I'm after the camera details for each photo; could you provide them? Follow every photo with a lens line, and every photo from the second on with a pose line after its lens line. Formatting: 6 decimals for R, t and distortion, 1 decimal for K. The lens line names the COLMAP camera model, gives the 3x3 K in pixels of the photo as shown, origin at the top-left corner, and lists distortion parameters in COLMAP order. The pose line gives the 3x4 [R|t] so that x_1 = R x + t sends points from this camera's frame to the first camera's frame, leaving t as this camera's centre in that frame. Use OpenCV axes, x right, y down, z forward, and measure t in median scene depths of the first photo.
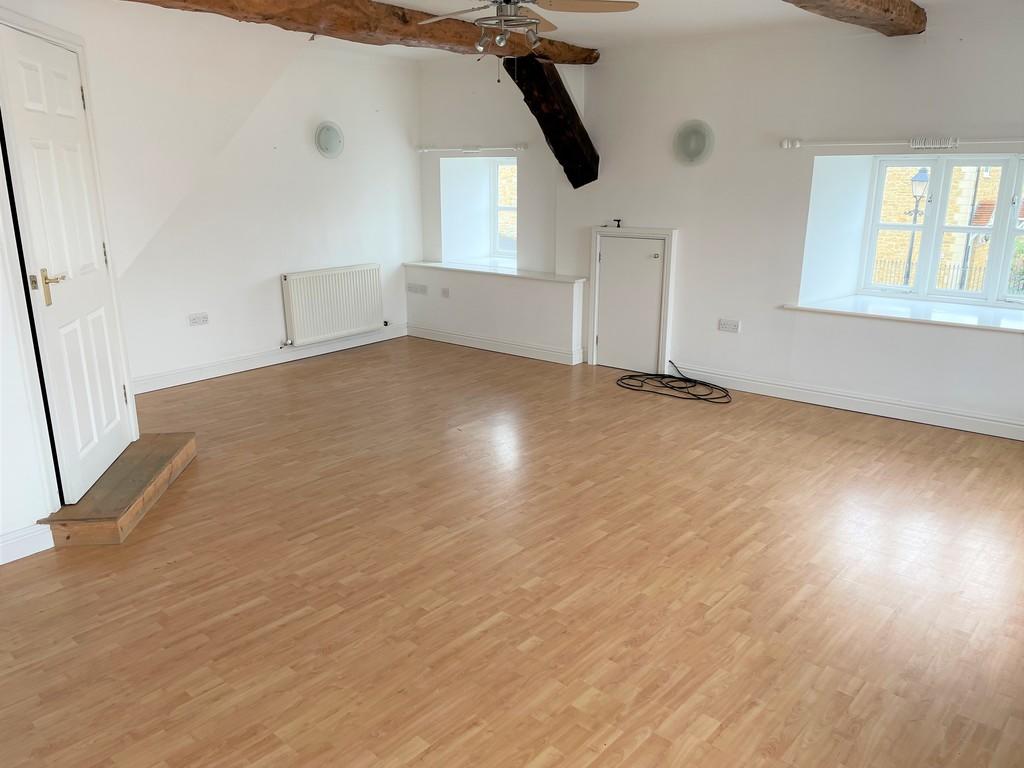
lens RADIAL K [[769.1, 0, 506.7], [0, 769.1, 385.9], [0, 0, 1]] dist [0.121575, -0.168794]
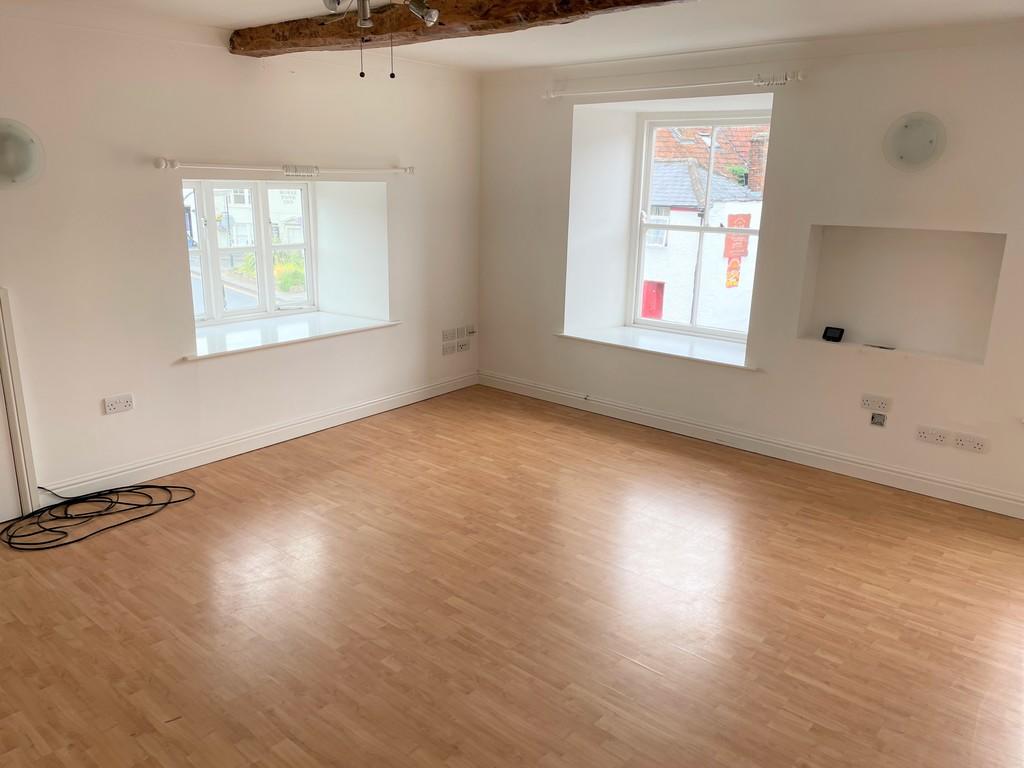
lens RADIAL K [[769.1, 0, 506.7], [0, 769.1, 385.9], [0, 0, 1]] dist [0.121575, -0.168794]
pose [[-0.014414, -0.260762, 0.965295, -0.547508], [0.249038, 0.934037, 0.256037, -0.244679], [-0.968387, 0.244085, 0.051477, 0.766048]]
